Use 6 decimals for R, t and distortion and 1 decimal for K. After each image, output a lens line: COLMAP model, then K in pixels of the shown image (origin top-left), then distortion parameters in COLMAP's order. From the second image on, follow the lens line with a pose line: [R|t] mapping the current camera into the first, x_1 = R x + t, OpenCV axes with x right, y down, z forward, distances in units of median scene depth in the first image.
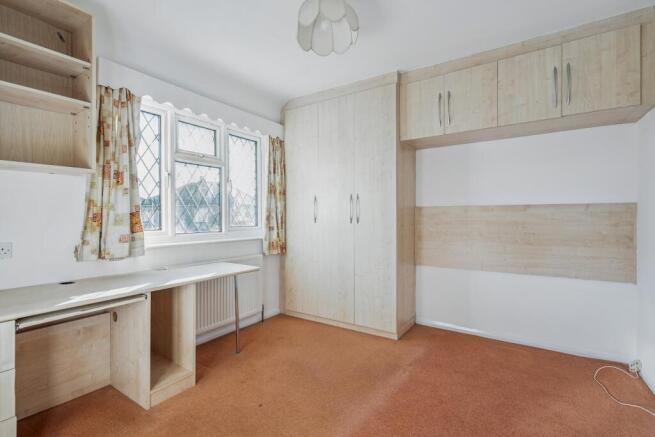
lens RADIAL K [[336.0, 0, 327.5], [0, 336.0, 218.5], [0, 0, 1]] dist [0.024302, 0.000012]
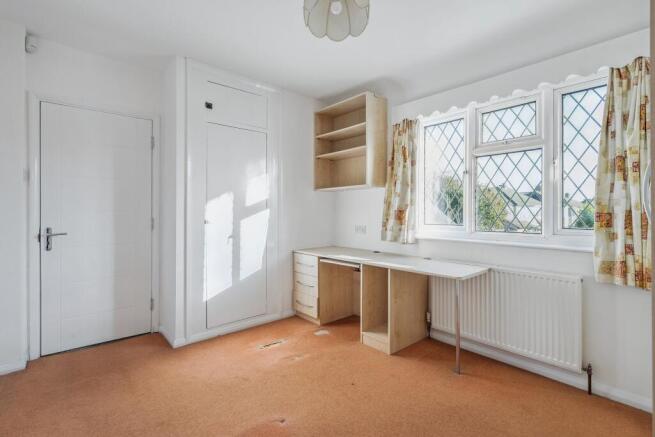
lens RADIAL K [[306.3, 0, 325.6], [0, 306.3, 213.1], [0, 0, 1]] dist [0.020932, 0.000093]
pose [[-0.290925, -0.000637, -0.956746, 0.512986], [-0.010028, 0.999947, 0.002384, -0.004015], [0.956693, 0.010287, -0.290915, 0.800912]]
